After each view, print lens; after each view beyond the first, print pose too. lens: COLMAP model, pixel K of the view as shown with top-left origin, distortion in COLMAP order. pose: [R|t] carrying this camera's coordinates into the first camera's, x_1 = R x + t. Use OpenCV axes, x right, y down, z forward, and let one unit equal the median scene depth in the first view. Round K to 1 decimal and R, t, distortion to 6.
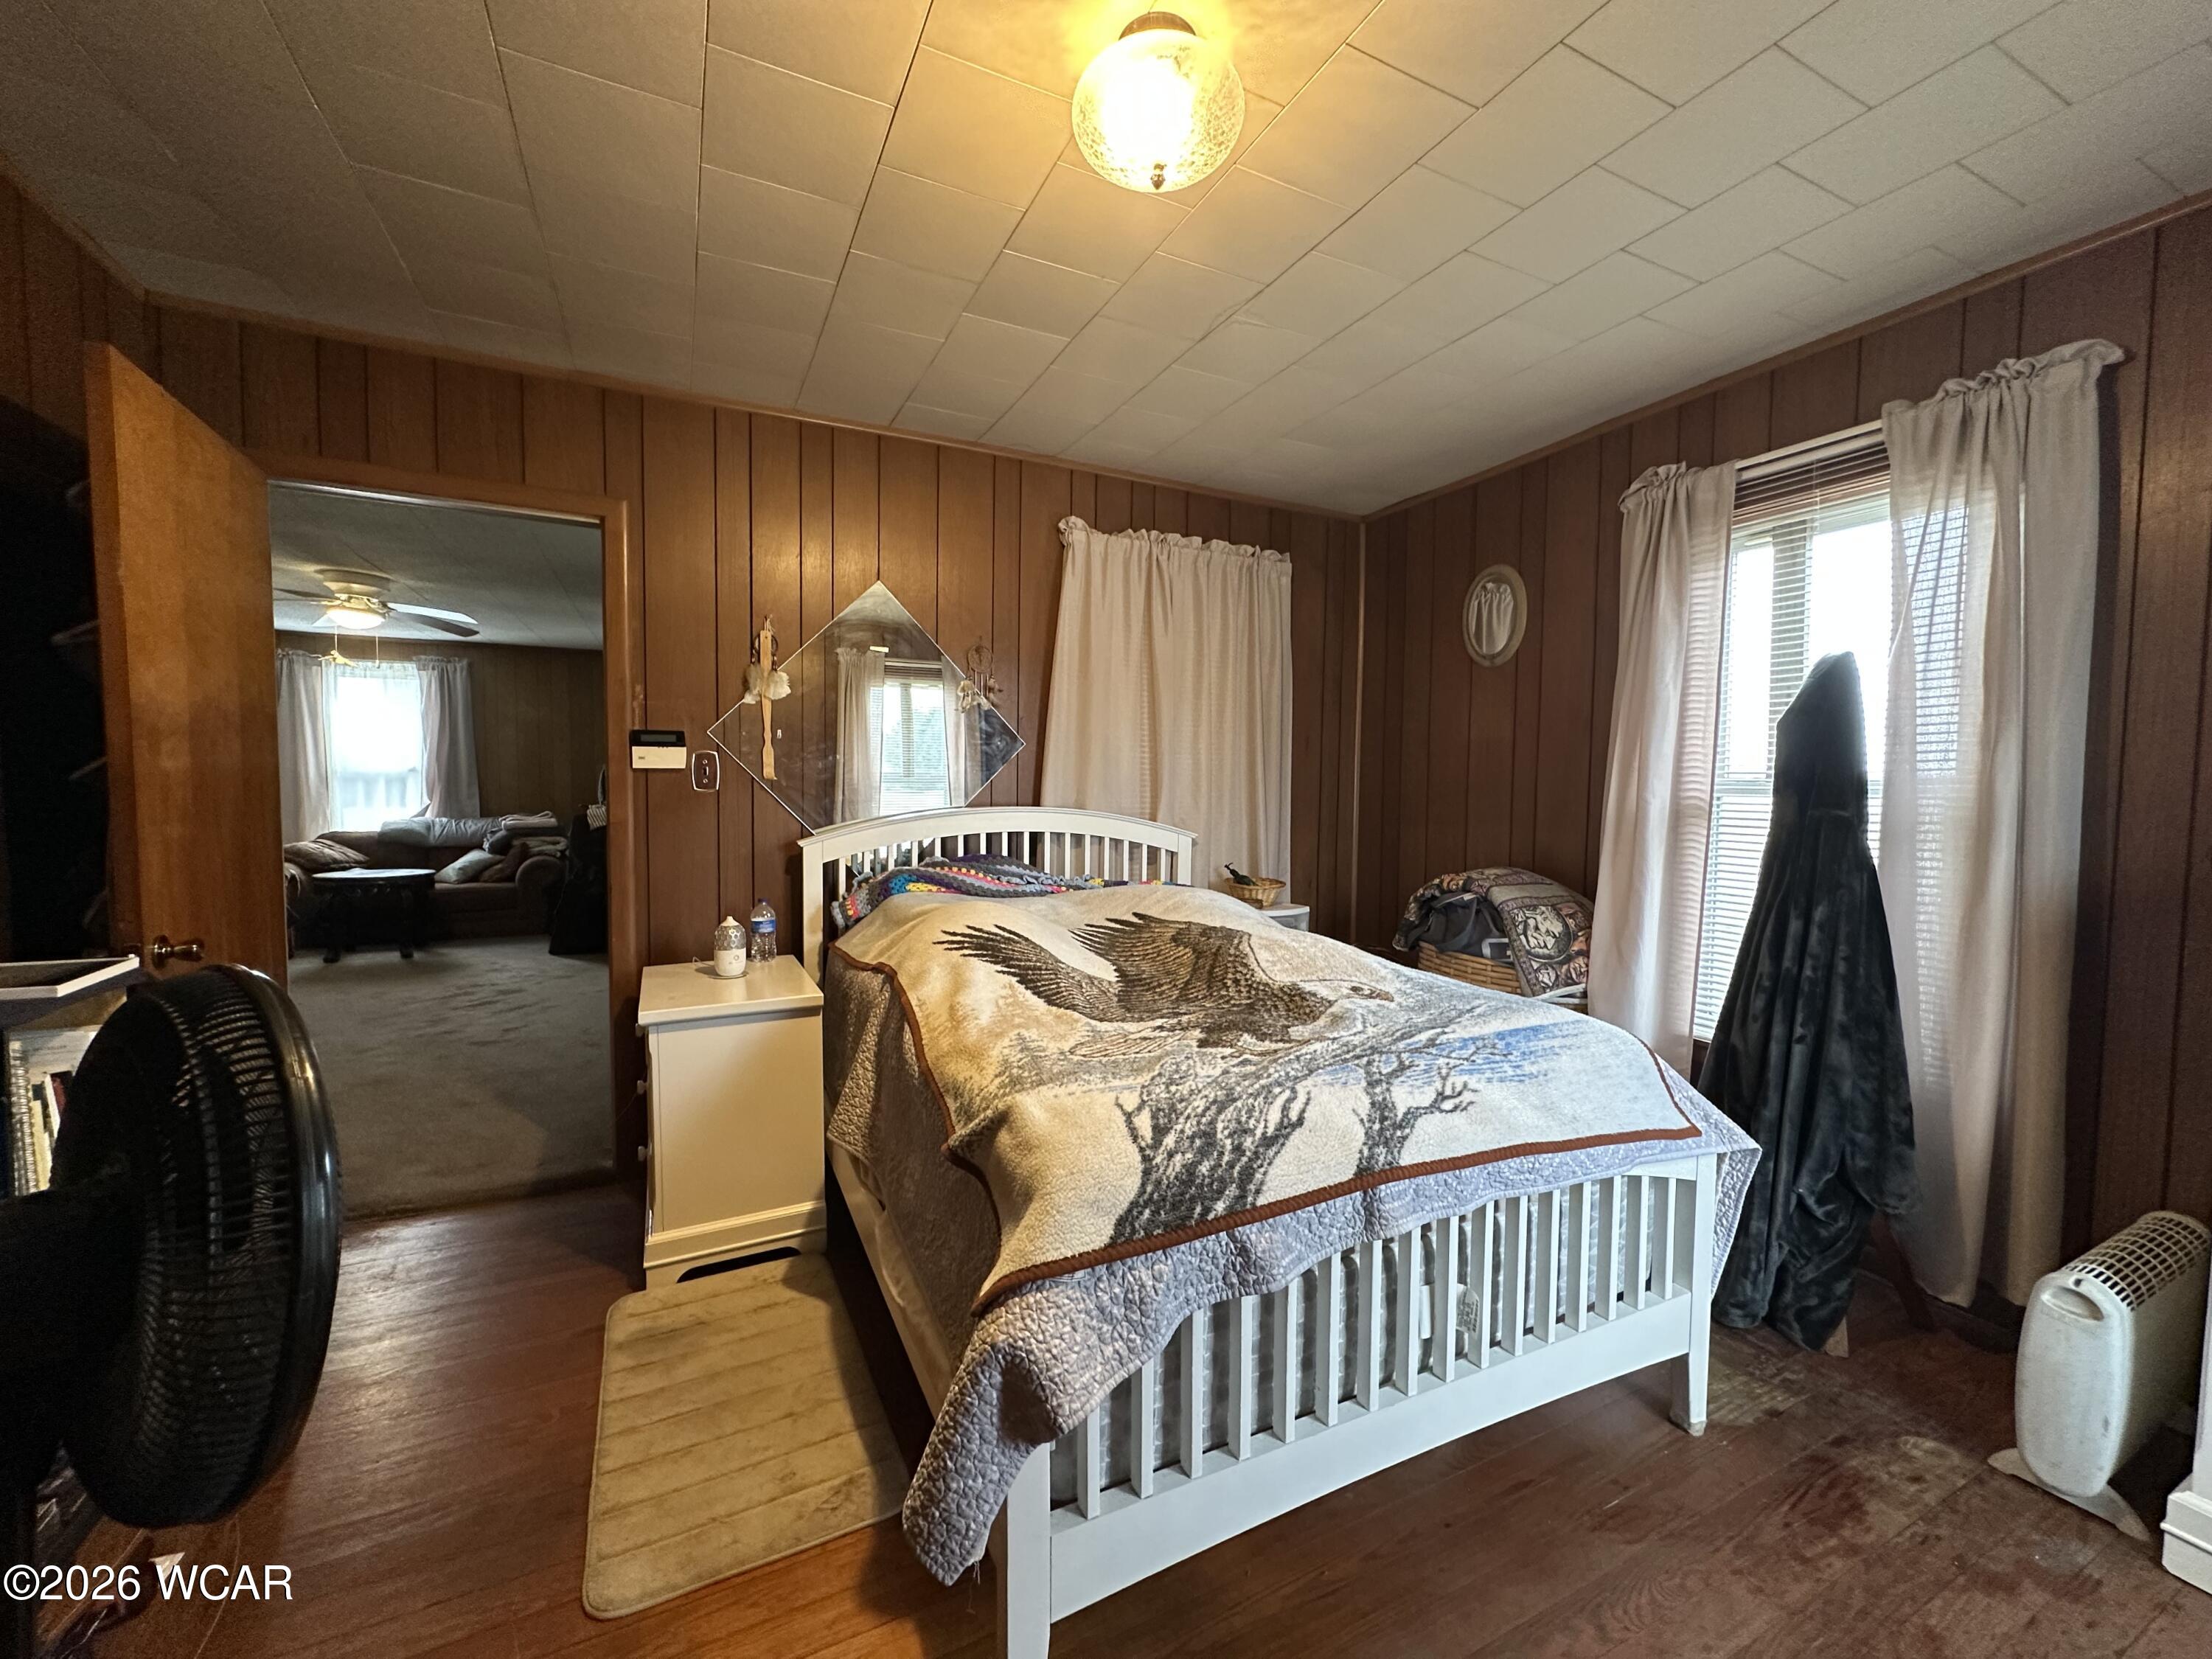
lens RADIAL K [[878.3, 0, 1102.8], [0, 878.3, 823.9], [0, 0, 1]] dist [0.000811, 0.000066]
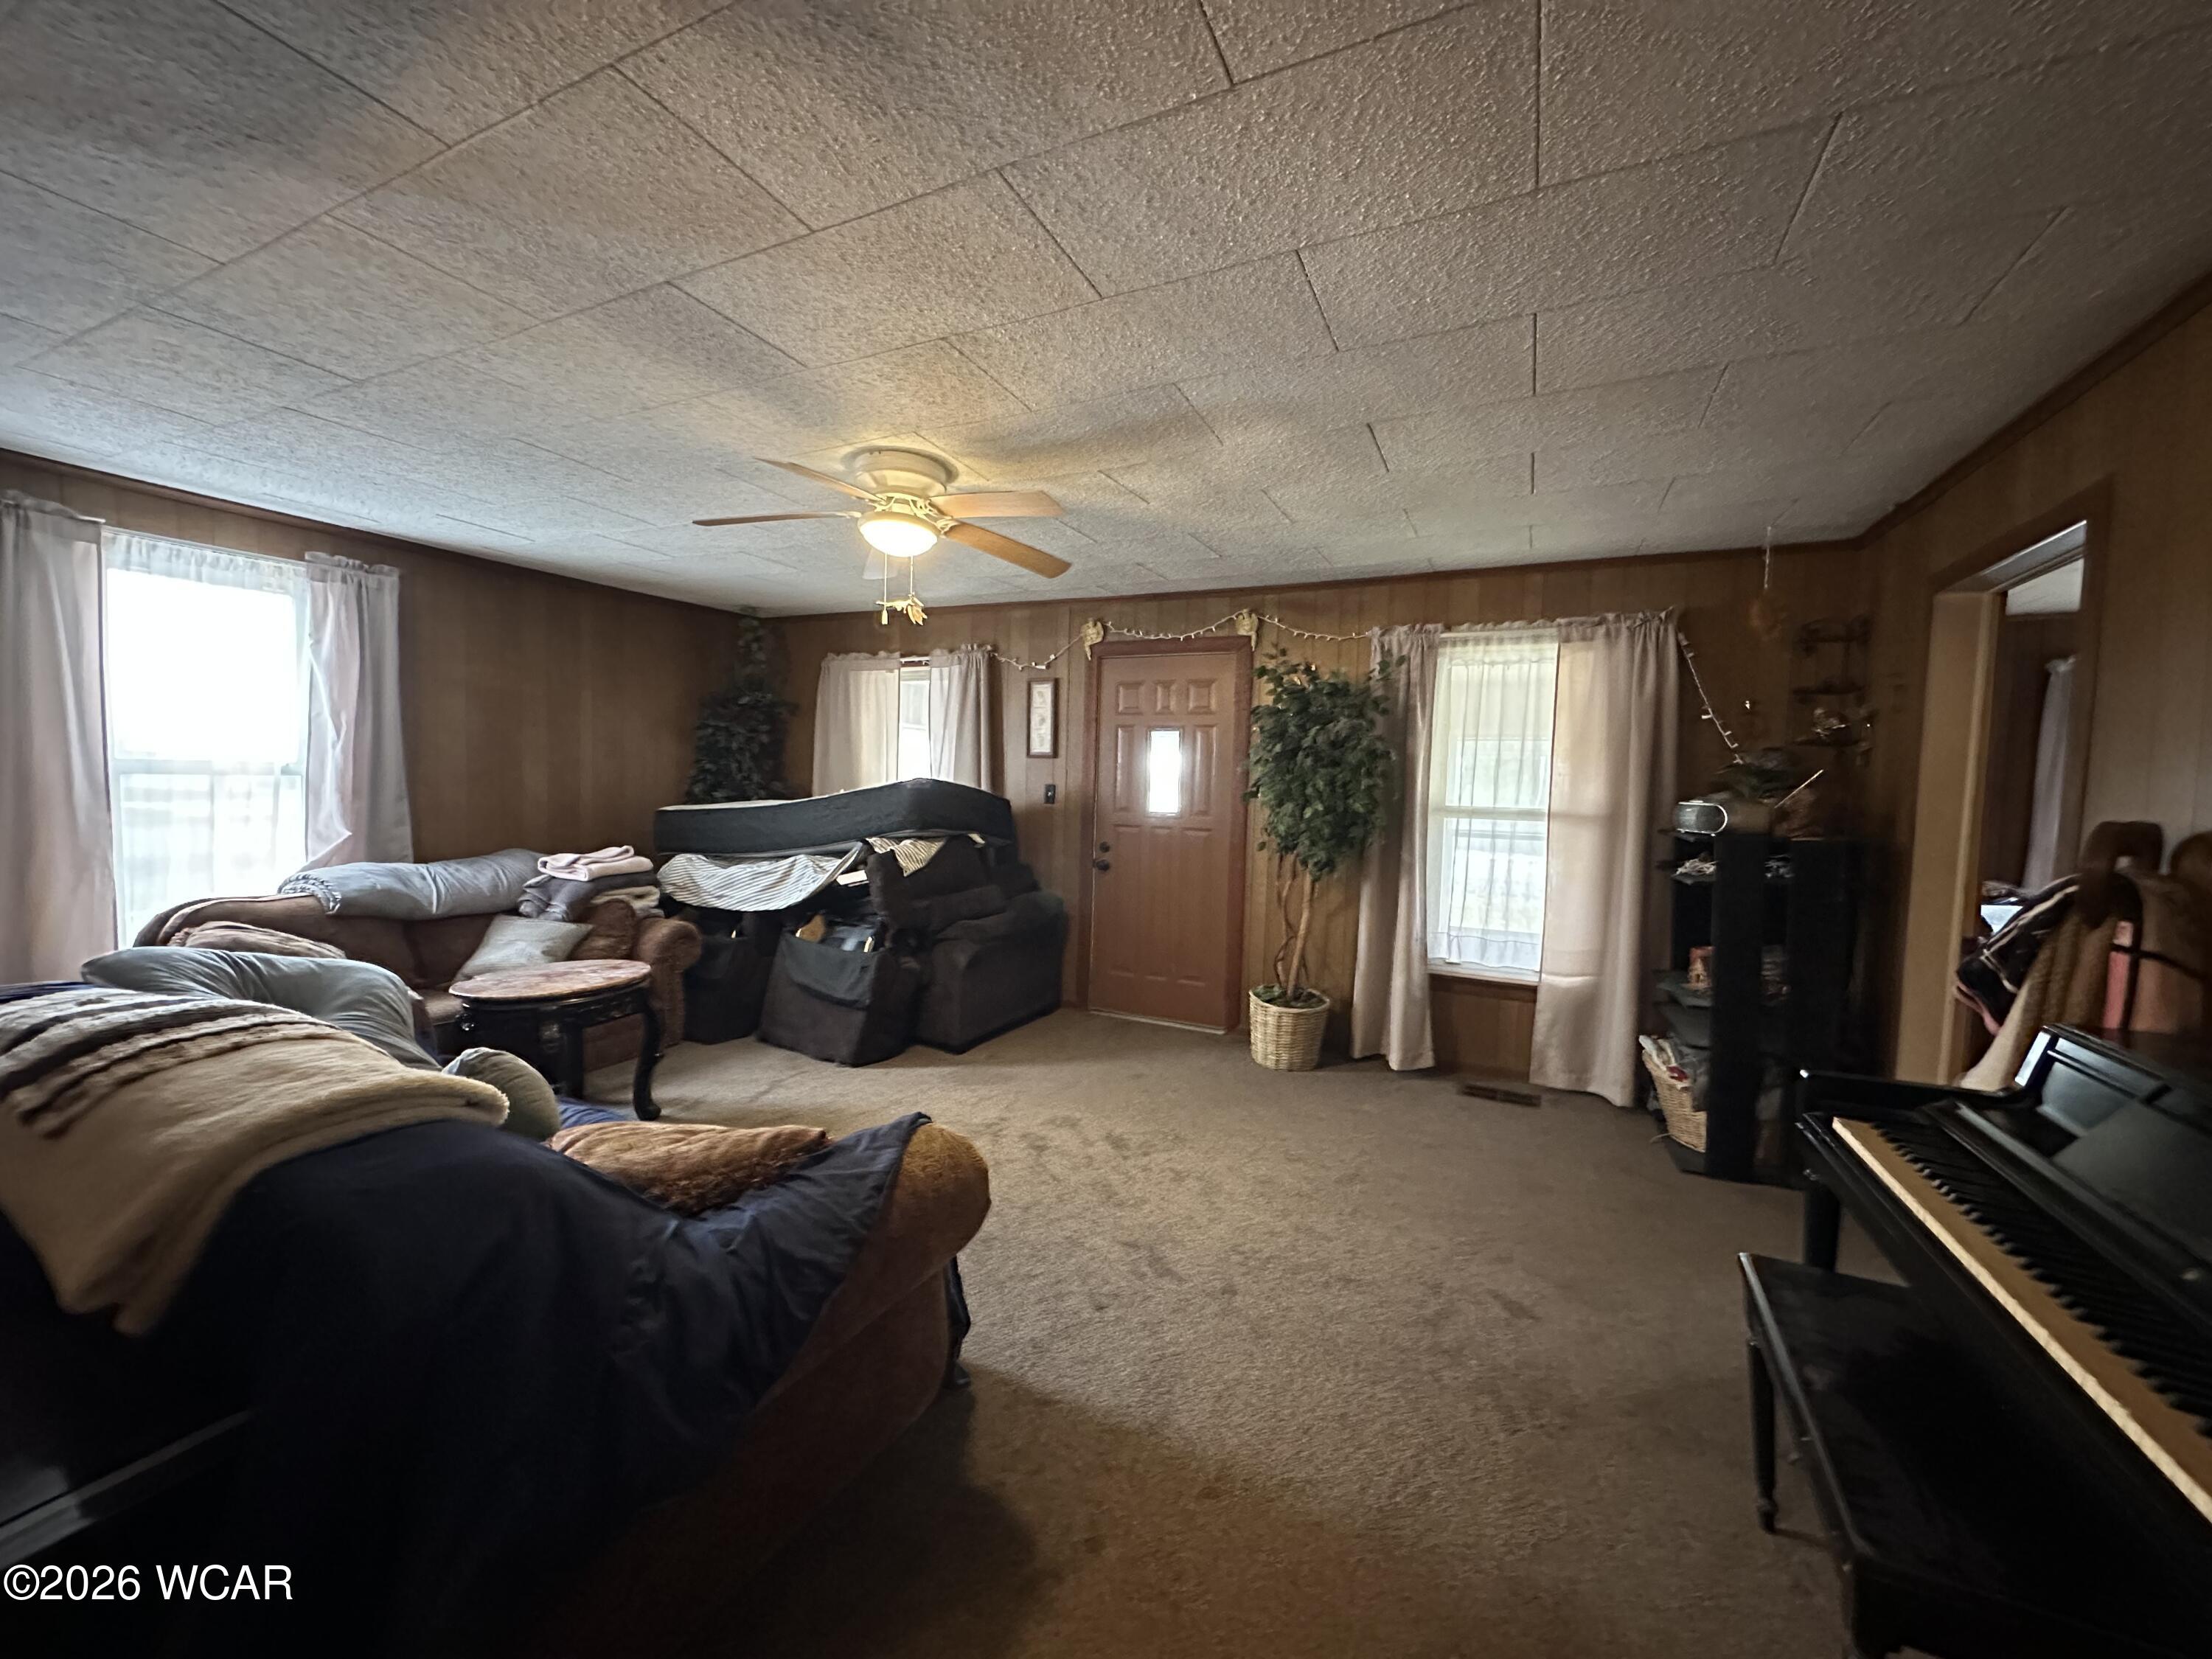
lens RADIAL K [[878.3, 0, 1102.8], [0, 878.3, 823.9], [0, 0, 1]] dist [0.000811, 0.000066]
pose [[0.788632, -0.010476, 0.614776, -0.735326], [0.005431, 0.999935, 0.010072, -0.033666], [-0.614841, -0.004605, 0.788638, 0.307062]]
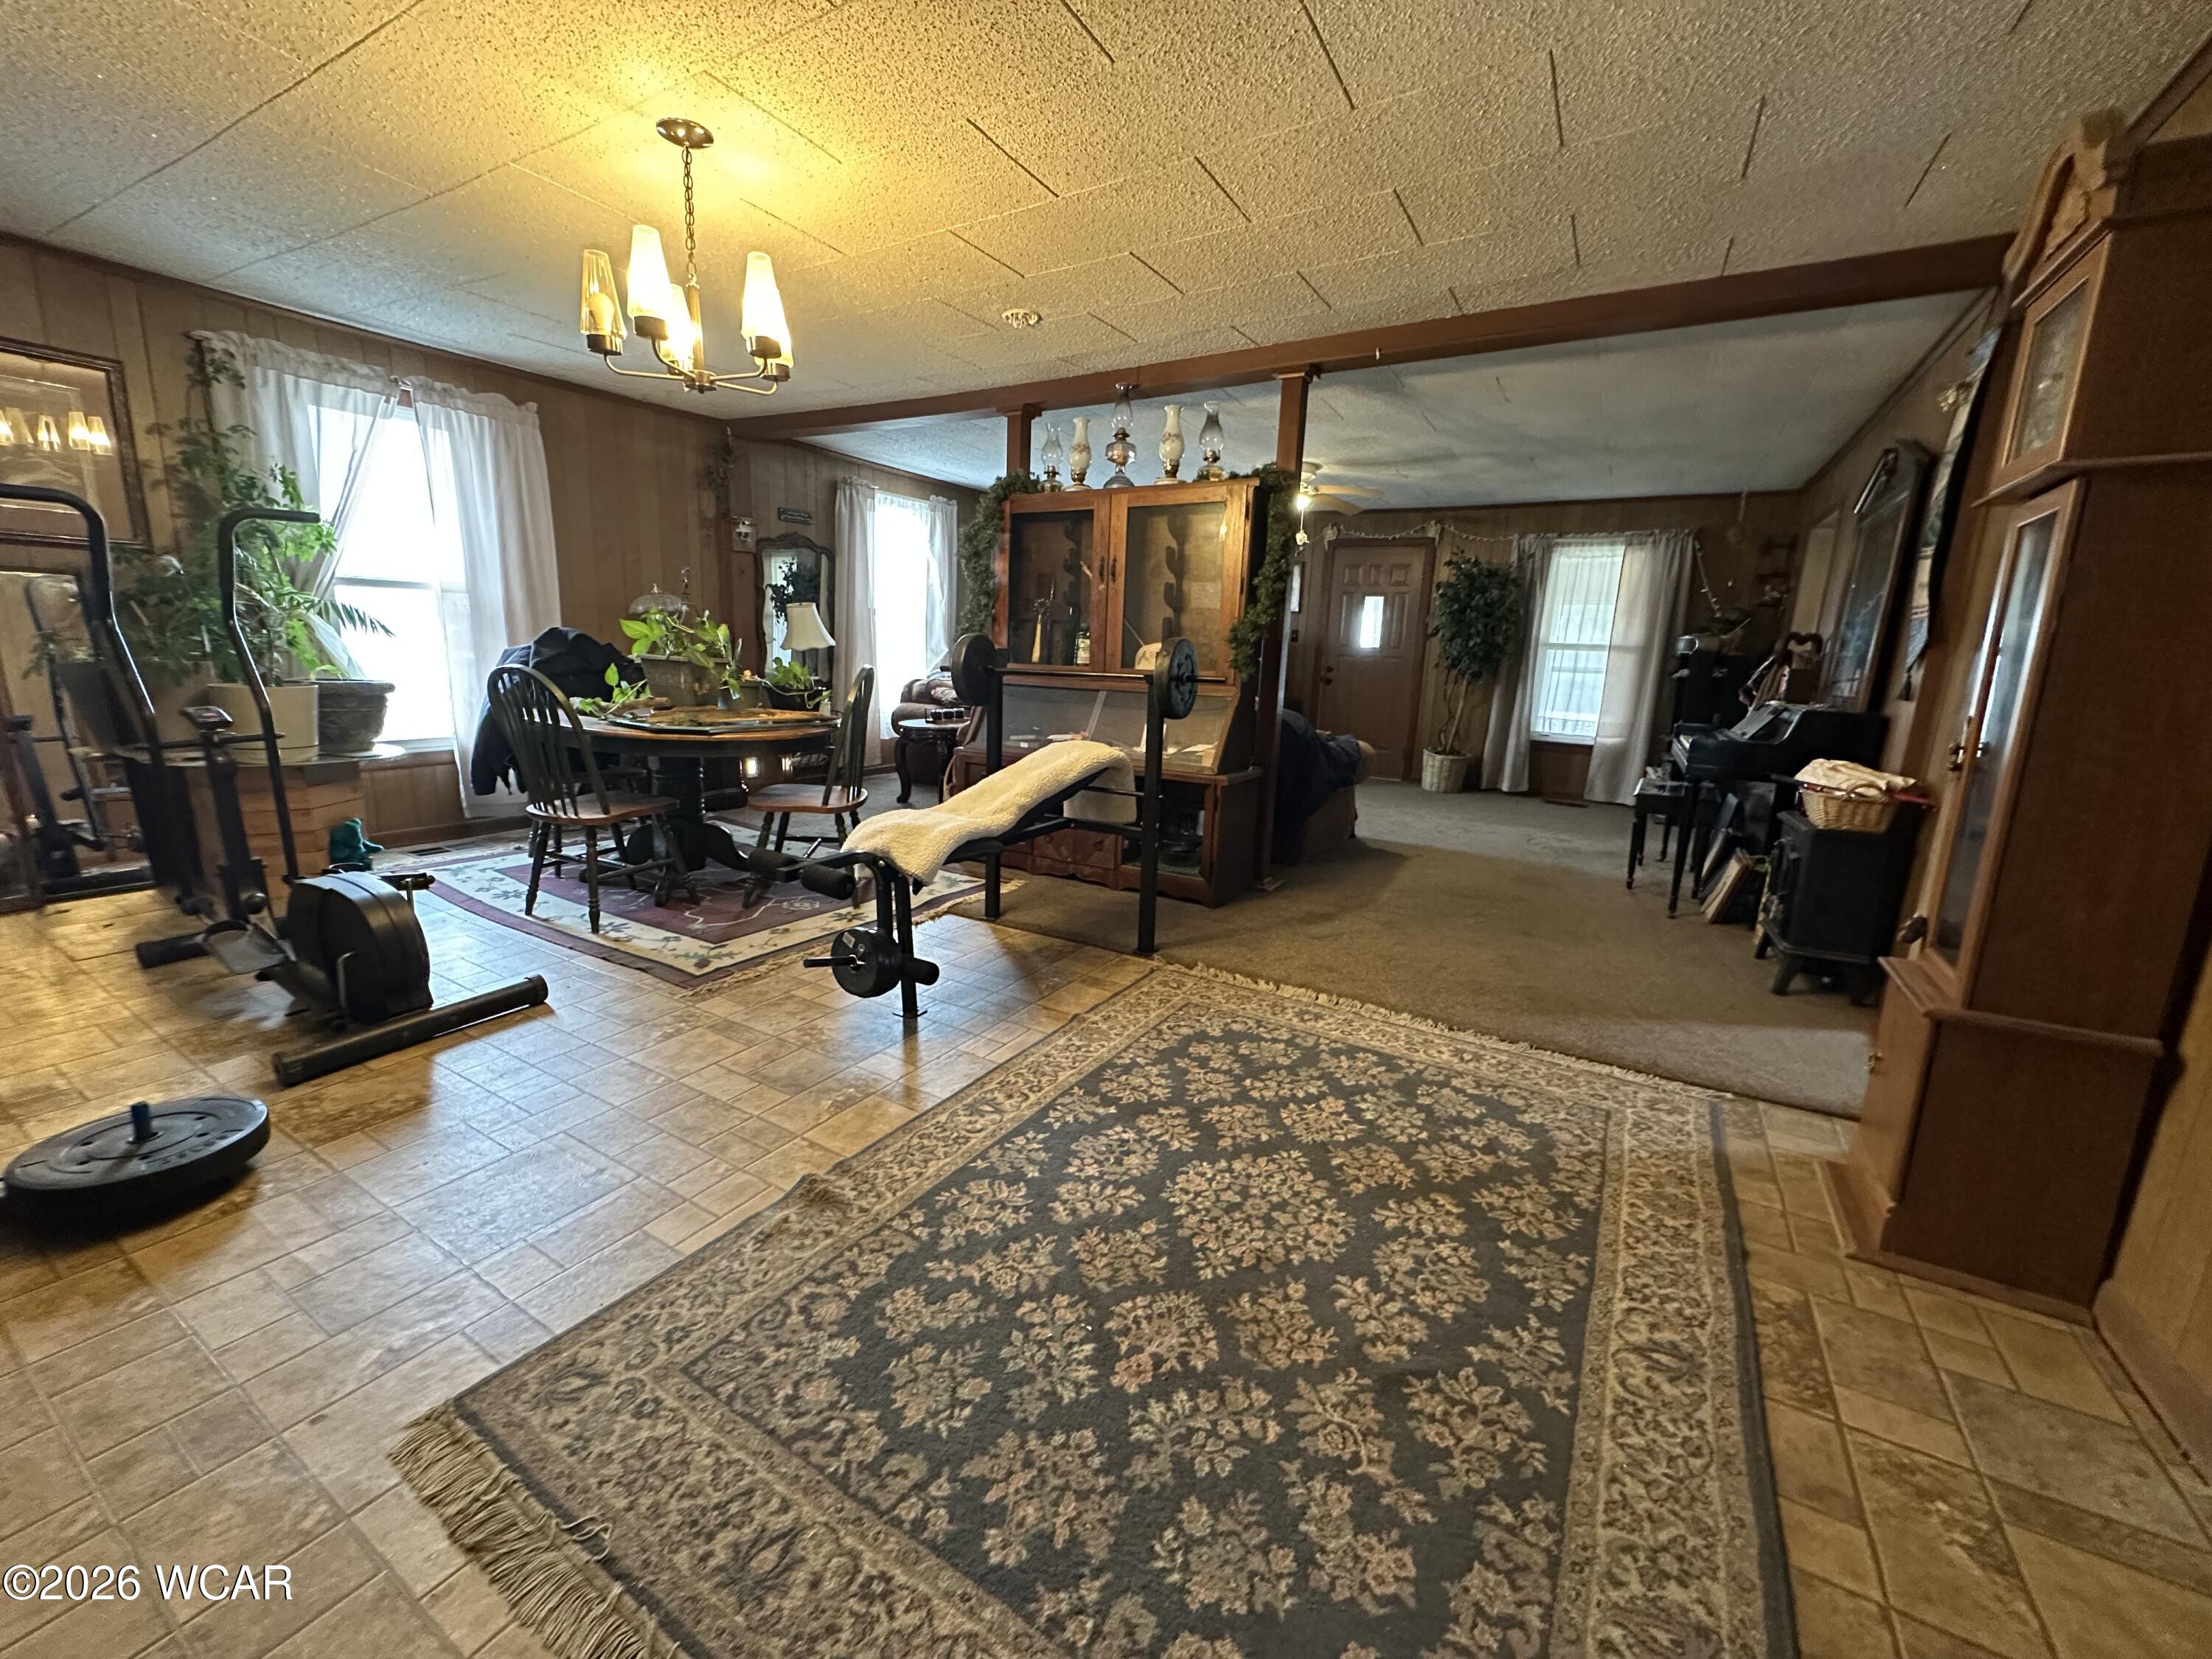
lens RADIAL K [[877.4, 0, 1101.6], [0, 877.4, 831.5], [0, 0, 1]] dist [-0.000422, 0.000500]
pose [[0.838804, -0.087779, 0.537310, -1.179679], [-0.006421, 0.985253, 0.170983, 0.005932], [-0.544395, -0.146871, 0.825871, 0.047735]]
